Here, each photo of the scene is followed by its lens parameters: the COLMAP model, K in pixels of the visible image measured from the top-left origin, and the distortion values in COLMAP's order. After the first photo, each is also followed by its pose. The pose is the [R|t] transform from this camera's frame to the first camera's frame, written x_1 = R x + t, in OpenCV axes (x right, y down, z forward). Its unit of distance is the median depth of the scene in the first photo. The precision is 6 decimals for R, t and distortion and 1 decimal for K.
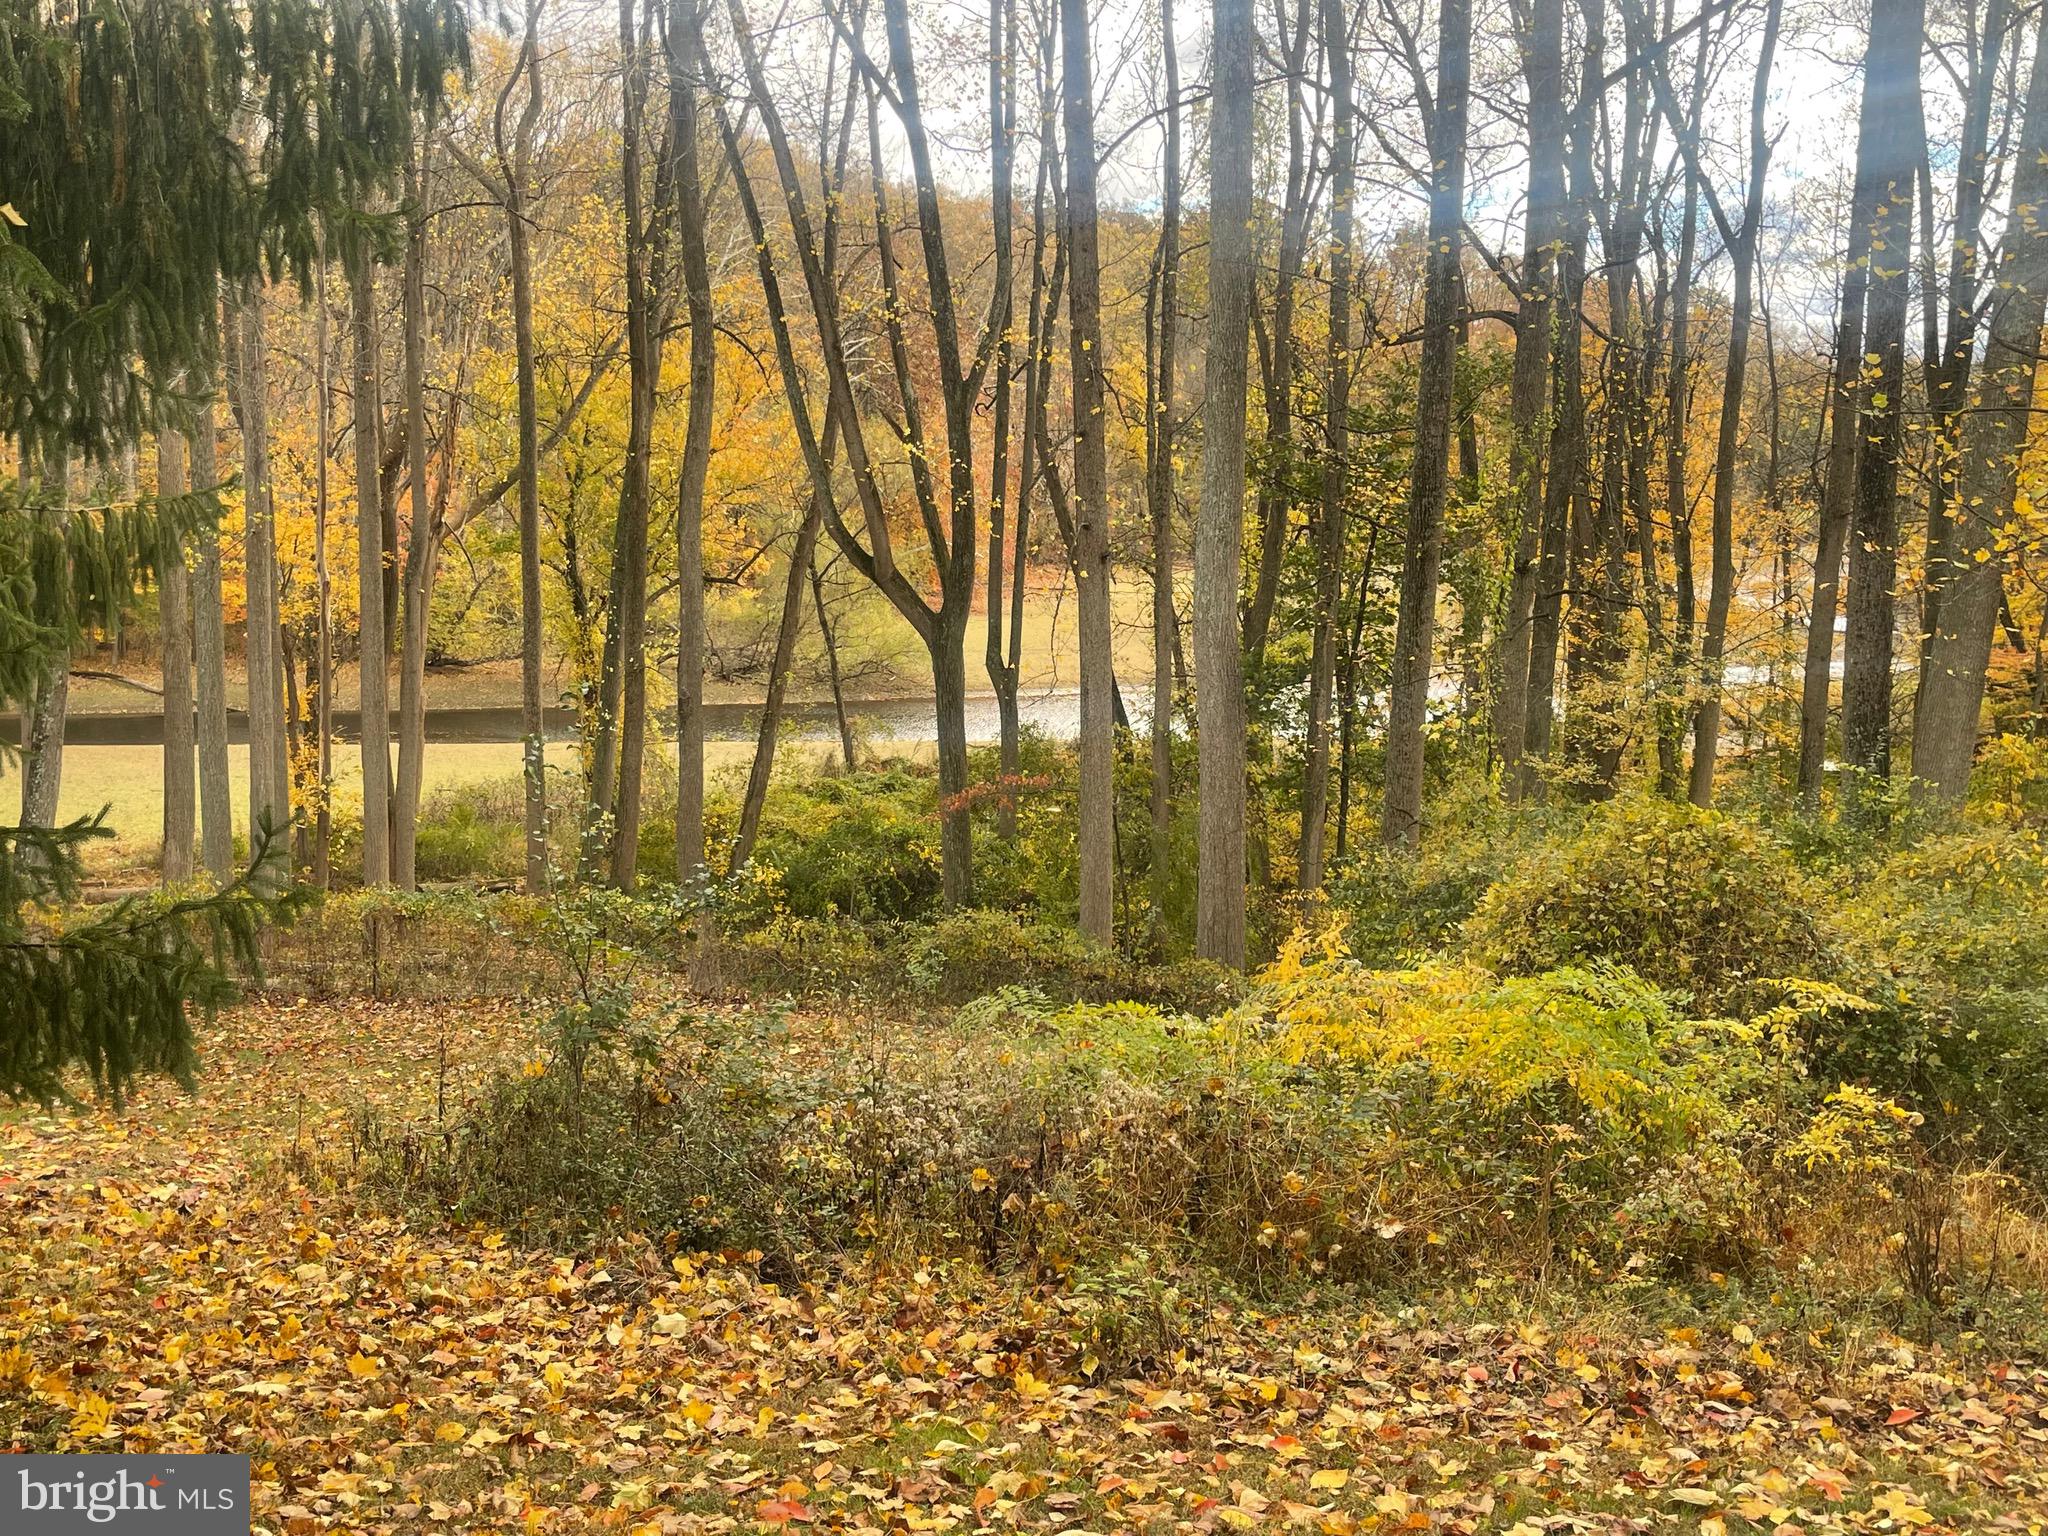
lens RADIAL K [[1967.1, 0, 1071.5], [0, 1967.1, 764.0], [0, 0, 1]] dist [0.012970, 0.000000]
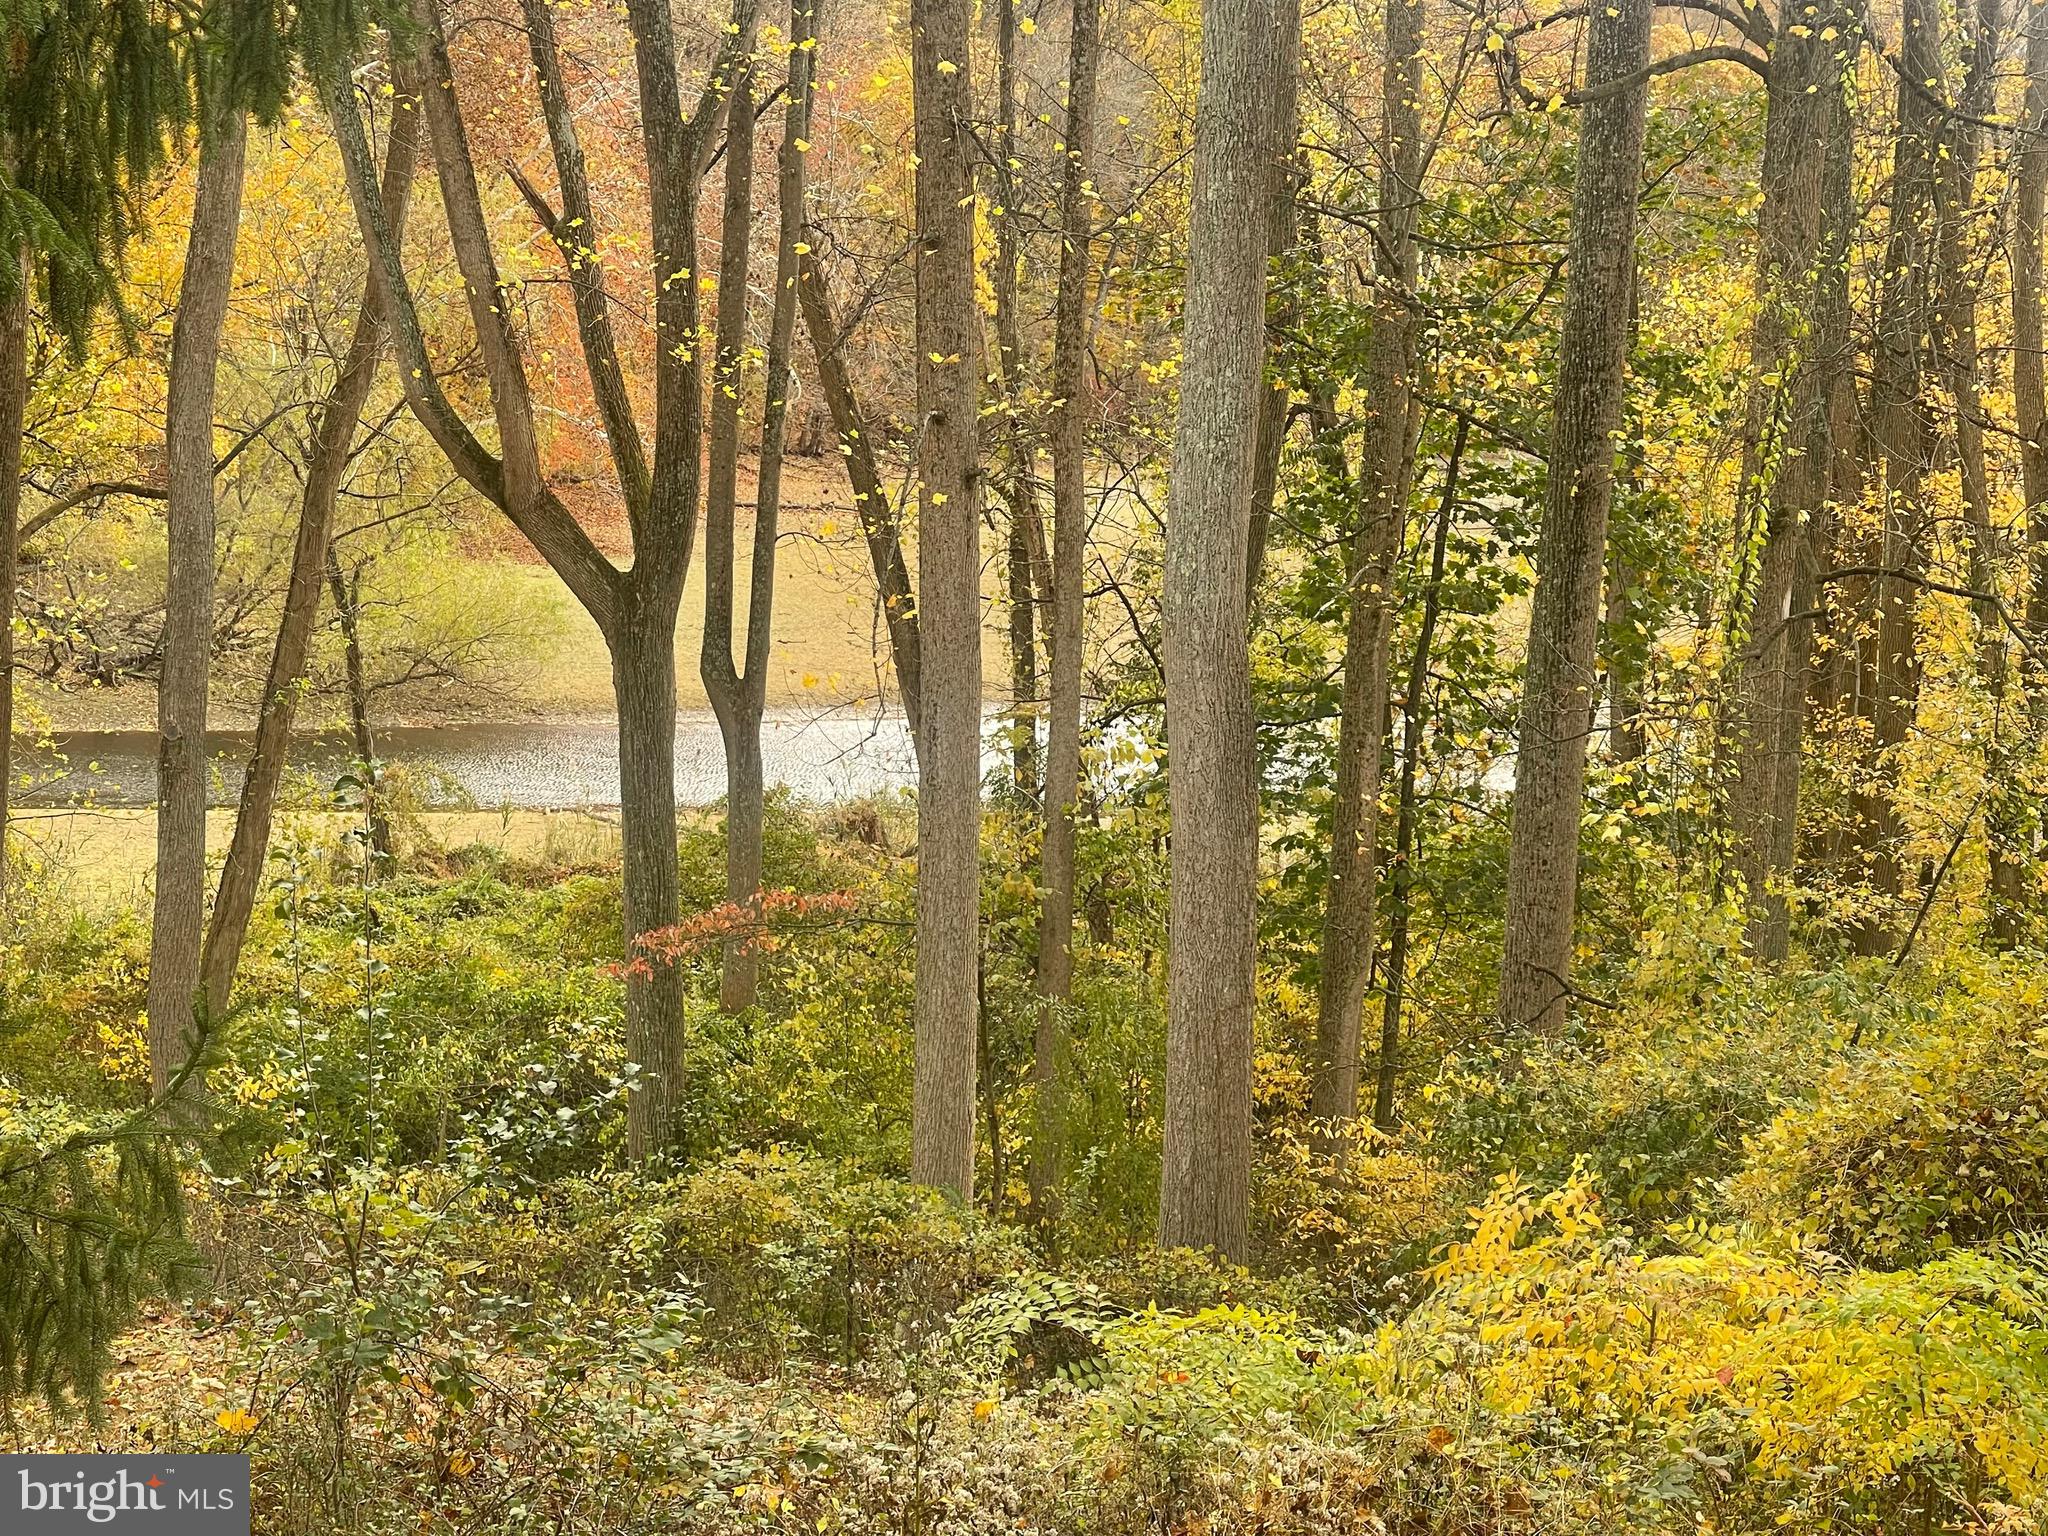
lens RADIAL K [[4190.0, 0, 988.4], [0, 4190.0, 749.1], [0, 0, 1]] dist [0.141894, 0.000000]
pose [[0.996794, 0.015185, 0.078560, -0.076431], [-0.013342, 0.999625, -0.023928, -0.007391], [-0.078894, 0.022803, 0.996622, -0.130780]]
